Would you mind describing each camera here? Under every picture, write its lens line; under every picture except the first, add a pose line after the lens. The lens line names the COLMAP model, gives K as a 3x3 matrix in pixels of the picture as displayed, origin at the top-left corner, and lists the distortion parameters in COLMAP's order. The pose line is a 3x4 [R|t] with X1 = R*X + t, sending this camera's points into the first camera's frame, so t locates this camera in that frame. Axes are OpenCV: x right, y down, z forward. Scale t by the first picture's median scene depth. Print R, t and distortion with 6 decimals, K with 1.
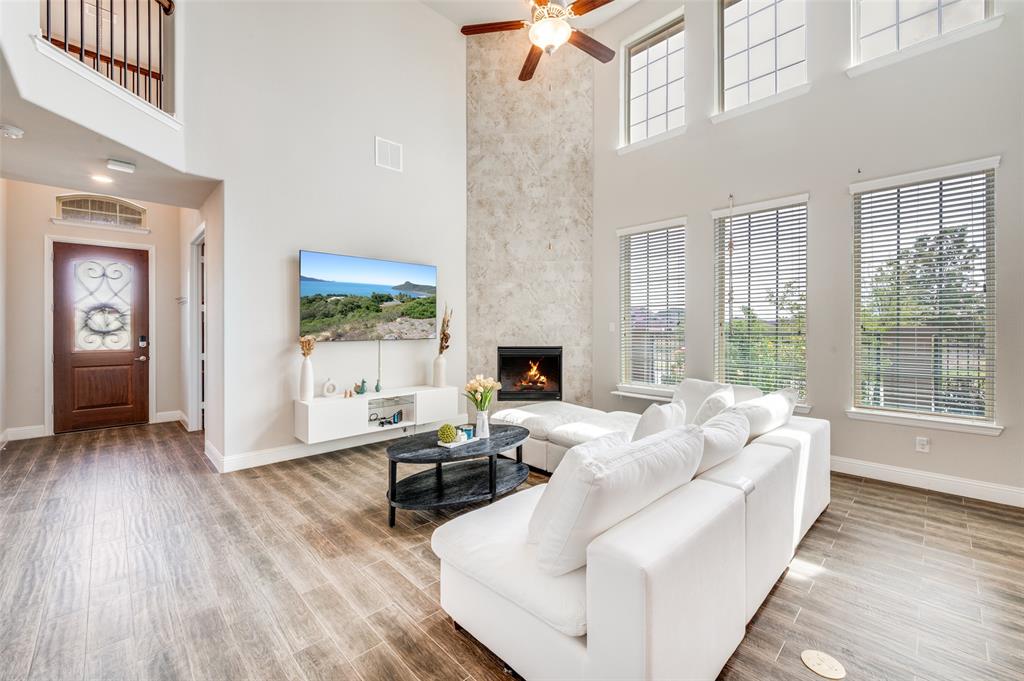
lens RADIAL K [[410.8, 0, 512.0], [0, 410.8, 333.9], [0, 0, 1]] dist [0.014767, -0.000468]
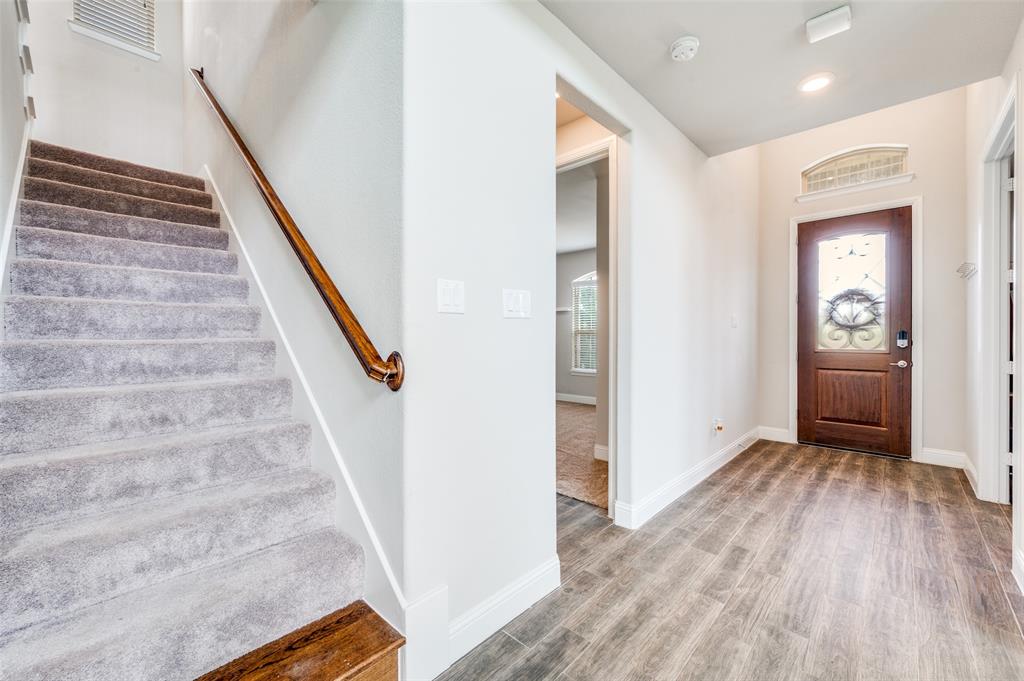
lens RADIAL K [[410.8, 0, 511.2], [0, 410.8, 335.8], [0, 0, 1]] dist [0.014767, -0.000468]
pose [[0.044883, -0.000281, -0.998992, -0.237560], [-0.008033, 0.999968, -0.000642, 0.018879], [0.998960, 0.008054, 0.044879, 0.335987]]
